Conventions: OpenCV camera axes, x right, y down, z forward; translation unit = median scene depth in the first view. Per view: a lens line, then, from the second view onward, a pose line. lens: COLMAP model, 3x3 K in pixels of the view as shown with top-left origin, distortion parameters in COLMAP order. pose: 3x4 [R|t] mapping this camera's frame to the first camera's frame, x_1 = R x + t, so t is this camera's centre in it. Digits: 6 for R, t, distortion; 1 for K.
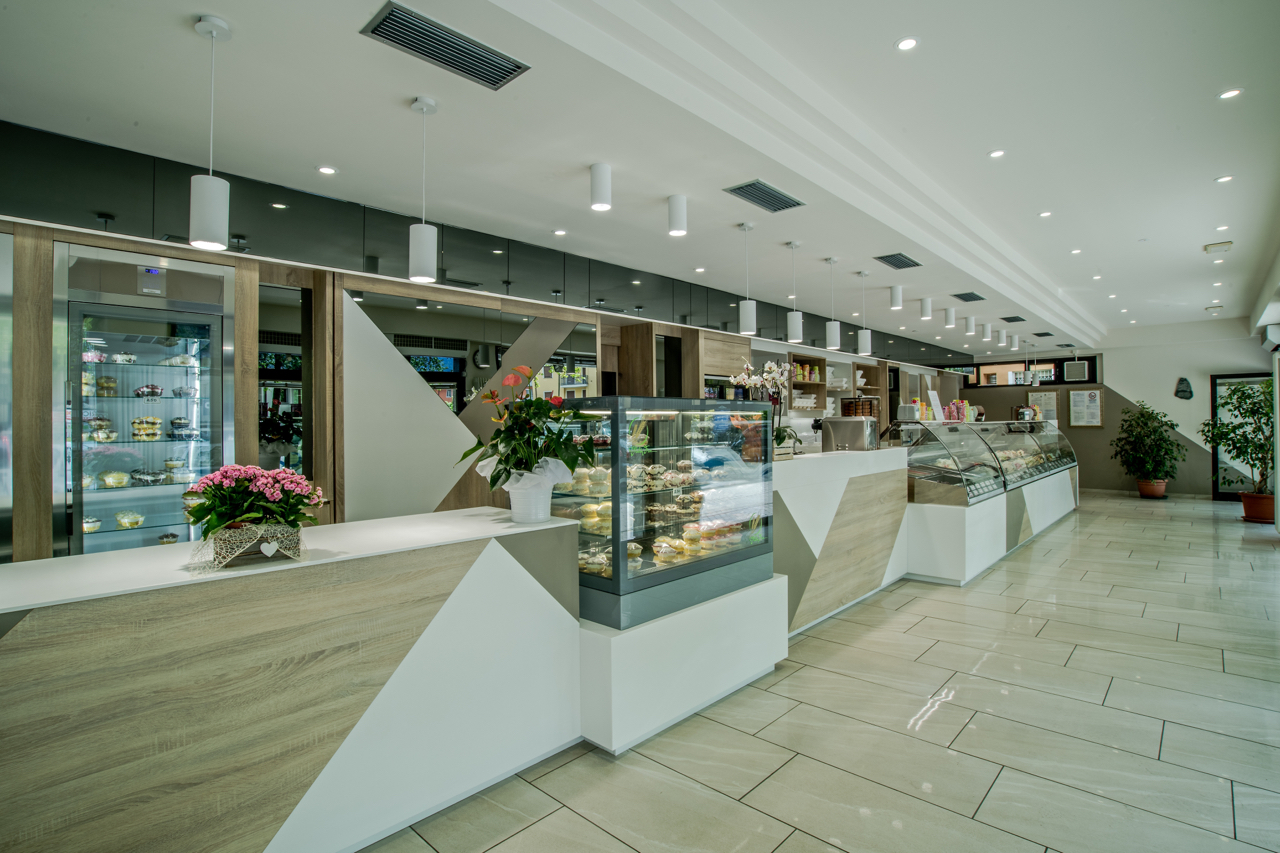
lens RADIAL K [[638.1, 0, 636.4], [0, 638.1, 416.4], [0, 0, 1]] dist [-0.061312, 0.021511]
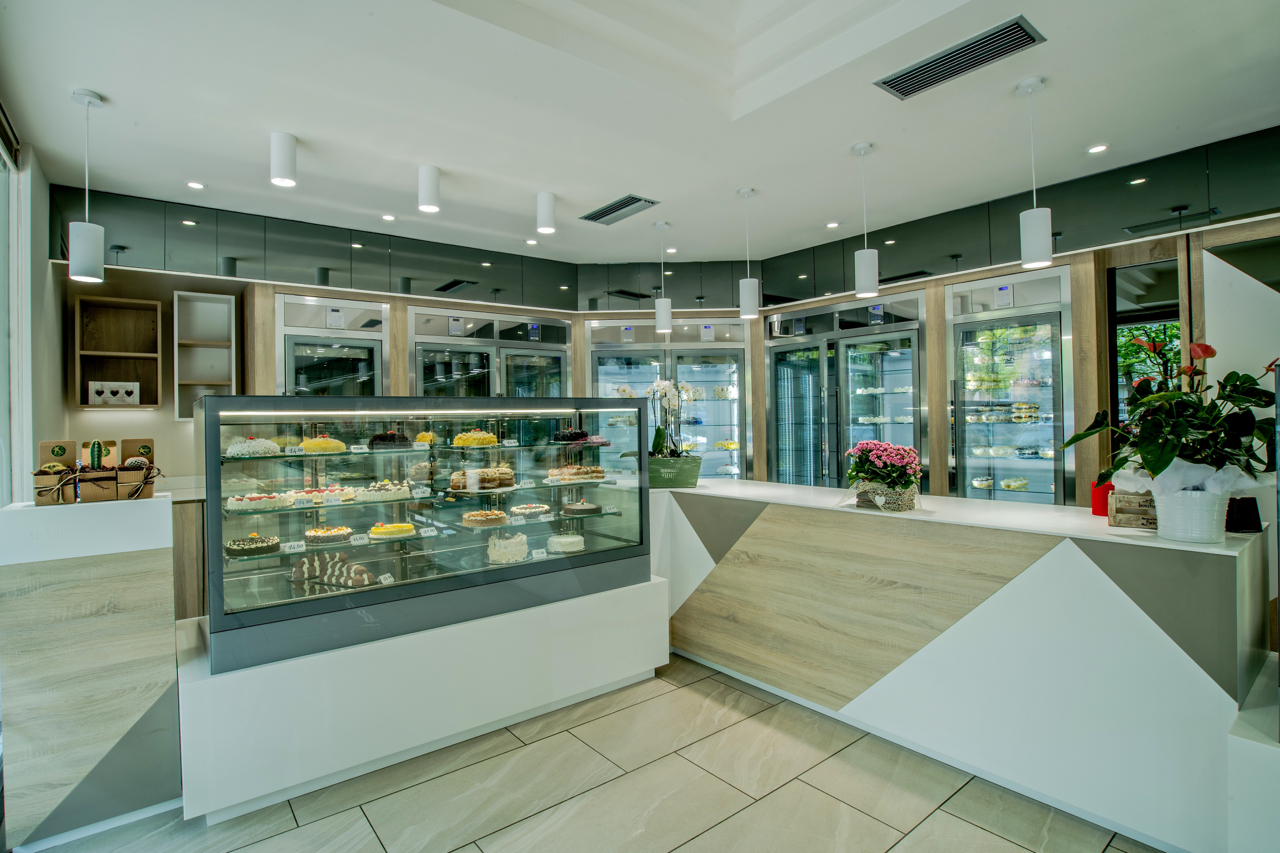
lens RADIAL K [[638.1, 0, 631.3], [0, 638.1, 414.8], [0, 0, 1]] dist [-0.061312, 0.021511]
pose [[-0.162977, 0.007858, -0.986599, 0.387517], [0.033489, 0.999436, 0.002428, -0.002979], [0.986061, -0.032645, -0.163149, 0.281702]]
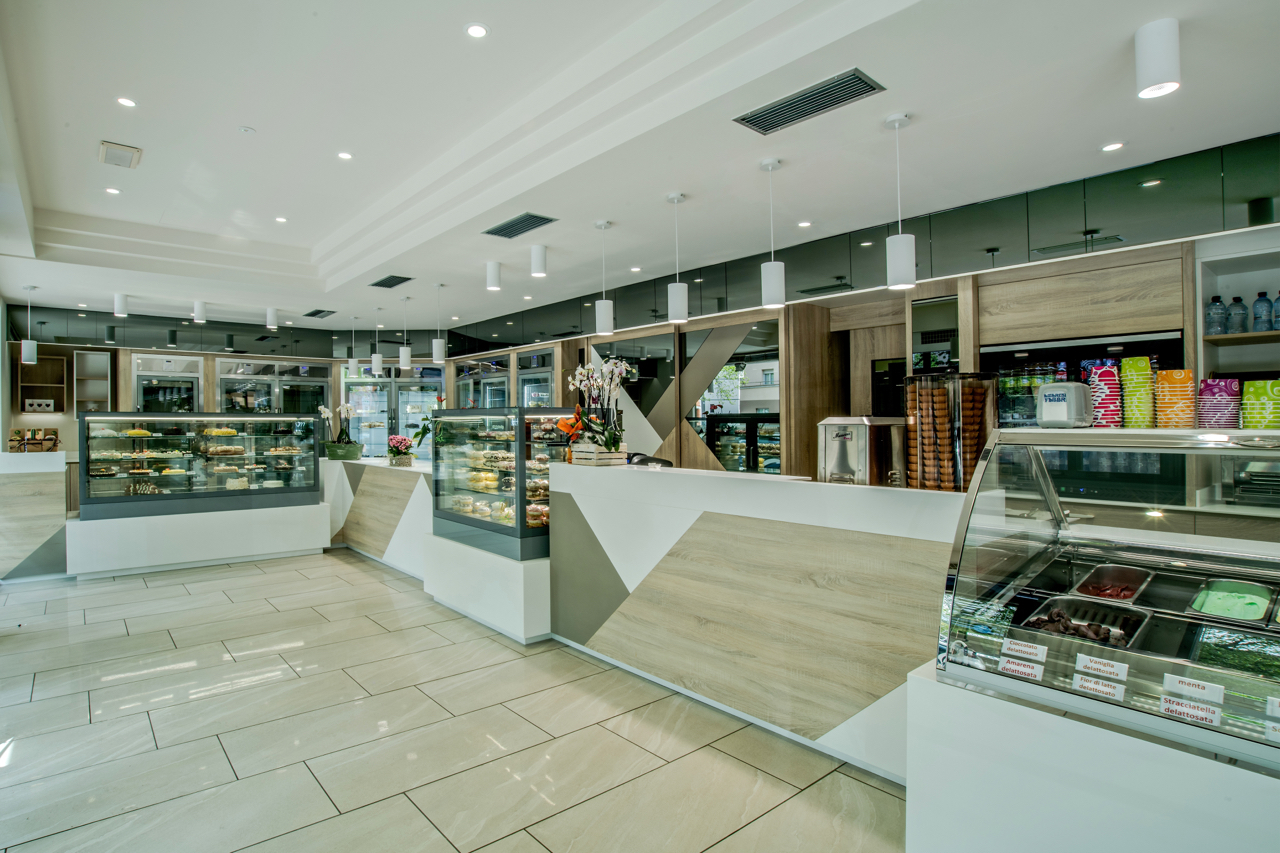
lens RADIAL K [[638.1, 0, 628.9], [0, 638.1, 421.3], [0, 0, 1]] dist [-0.061312, 0.021511]
pose [[-0.089010, 0.012771, -0.995949, 1.008170], [0.016341, 0.999802, 0.011360, -0.005267], [0.995897, -0.015263, -0.089201, 0.985536]]
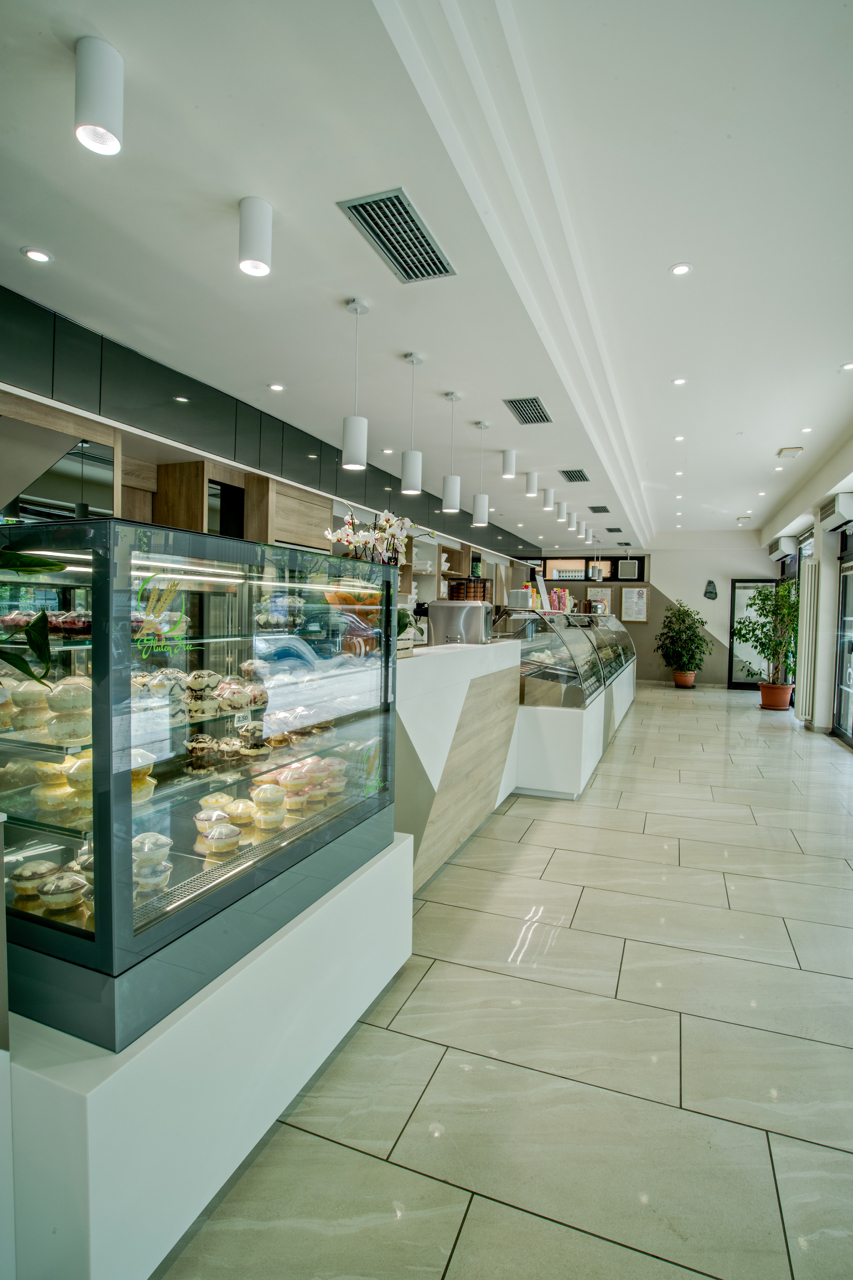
lens RADIAL K [[638.1, 0, 444.1], [0, 638.1, 635.0], [0, 0, 1]] dist [-0.061312, 0.021511]
pose [[0.924796, 0.015098, 0.380163, 0.010922], [-0.033445, 0.998570, 0.041701, 0.011882], [-0.378989, -0.051280, 0.923979, 0.299351]]
